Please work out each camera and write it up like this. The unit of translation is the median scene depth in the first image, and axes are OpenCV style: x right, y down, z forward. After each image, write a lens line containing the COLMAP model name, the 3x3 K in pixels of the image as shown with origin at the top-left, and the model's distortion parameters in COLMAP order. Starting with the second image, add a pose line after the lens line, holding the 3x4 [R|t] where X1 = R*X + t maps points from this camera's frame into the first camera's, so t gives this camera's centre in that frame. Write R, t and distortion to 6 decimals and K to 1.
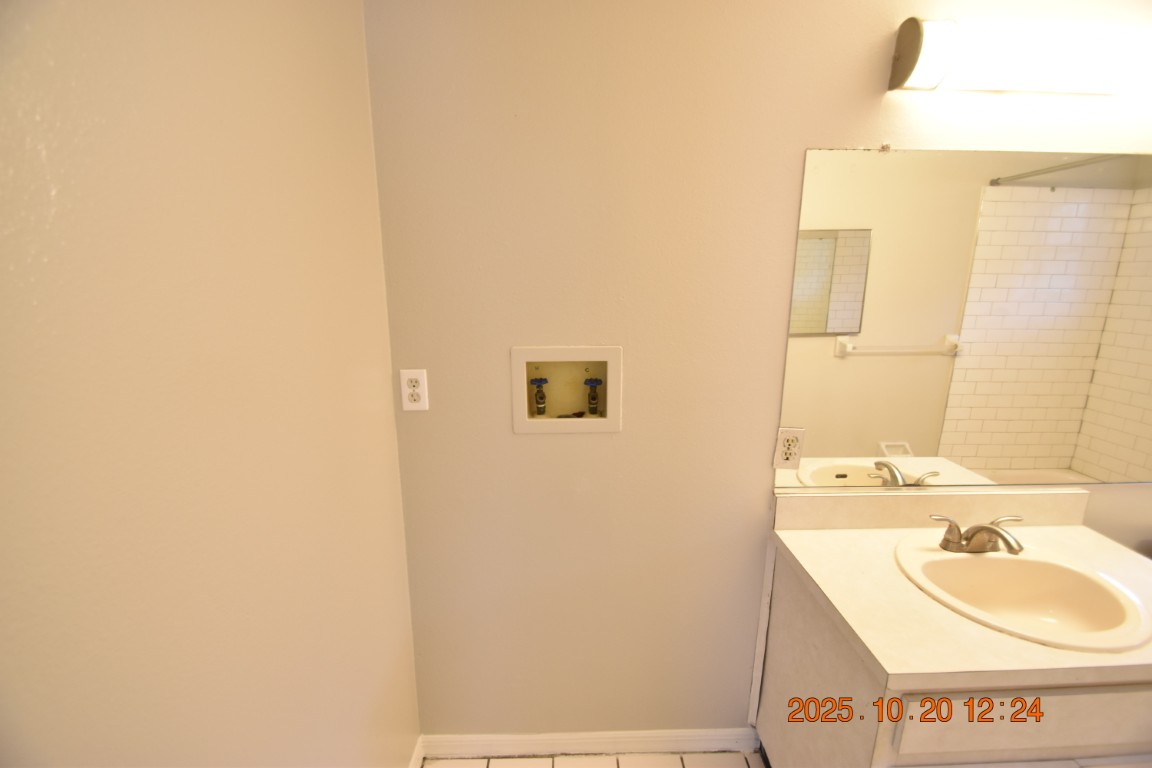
lens RADIAL K [[508.0, 0, 576.8], [0, 508.0, 383.8], [0, 0, 1]] dist [0.000100, -0.006554]
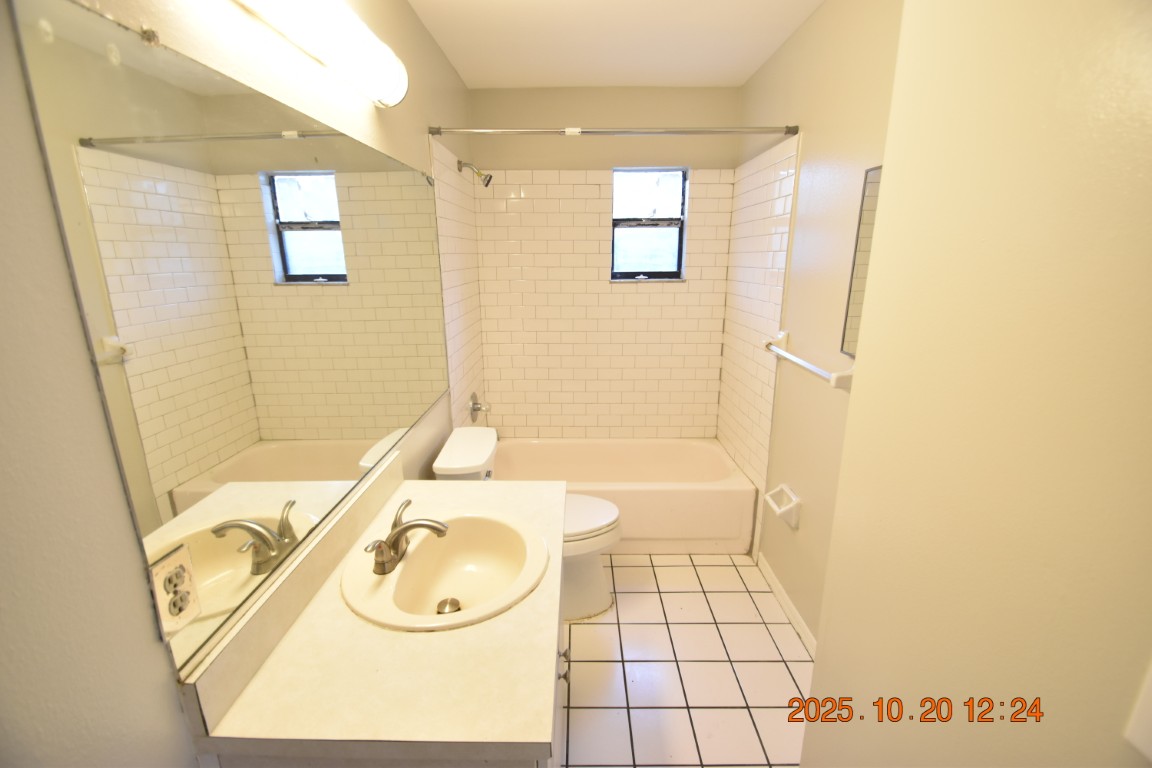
lens RADIAL K [[508.0, 0, 576.3], [0, 508.0, 392.9], [0, 0, 1]] dist [0.000100, -0.006554]
pose [[0.039032, -0.267303, 0.962822, -0.010451], [0.222195, 0.941754, 0.252446, -0.054084], [-0.974221, 0.204080, 0.096152, 0.245365]]
